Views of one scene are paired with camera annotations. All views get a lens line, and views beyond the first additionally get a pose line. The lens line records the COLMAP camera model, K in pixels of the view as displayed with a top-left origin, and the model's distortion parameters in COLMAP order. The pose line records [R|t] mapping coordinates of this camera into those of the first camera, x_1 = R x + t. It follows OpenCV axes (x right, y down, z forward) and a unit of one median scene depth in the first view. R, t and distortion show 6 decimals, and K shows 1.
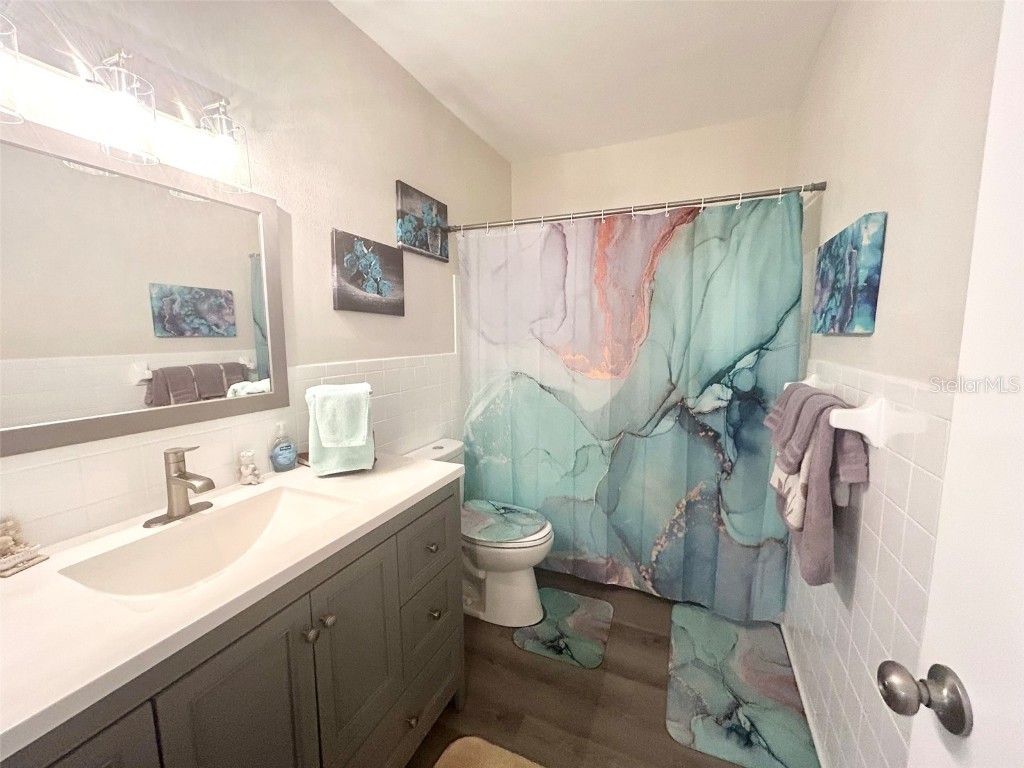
lens RADIAL K [[412.1, 0, 509.9], [0, 412.1, 383.1], [0, 0, 1]] dist [-0.000247, 0.001189]
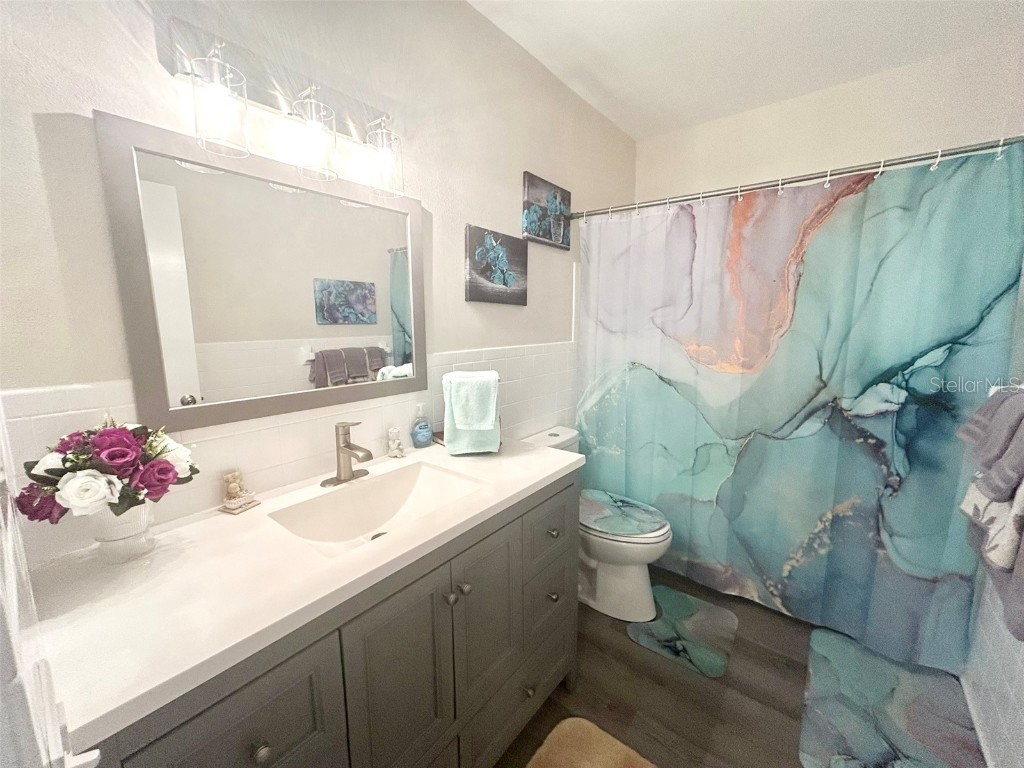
lens RADIAL K [[412.1, 0, 509.9], [0, 412.1, 383.1], [0, 0, 1]] dist [-0.000247, 0.001189]
pose [[0.967948, 0.039535, -0.248019, -0.034929], [-0.030866, 0.998772, 0.038746, -0.008381], [0.249246, -0.029848, 0.967980, -0.010974]]
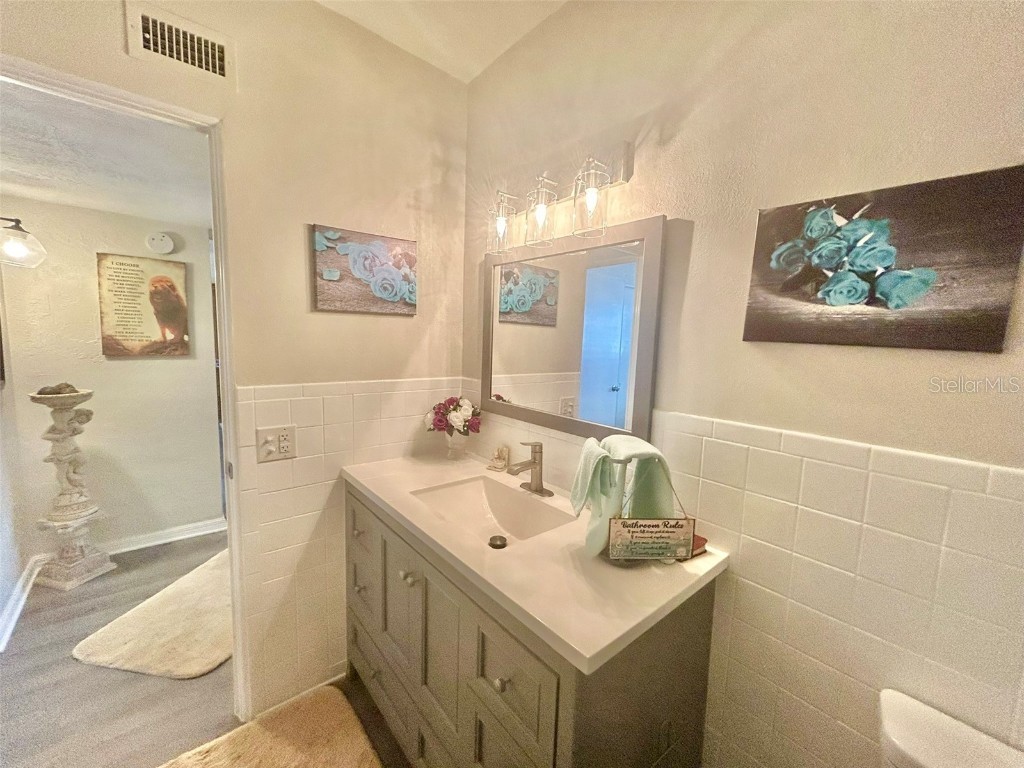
lens RADIAL K [[412.1, 0, 509.9], [0, 412.1, 383.1], [0, 0, 1]] dist [-0.000247, 0.001189]
pose [[-0.434192, 0.089084, -0.896405, 0.256837], [-0.138391, 0.976689, 0.164095, -0.140934], [0.890126, 0.195304, -0.411742, 0.796029]]
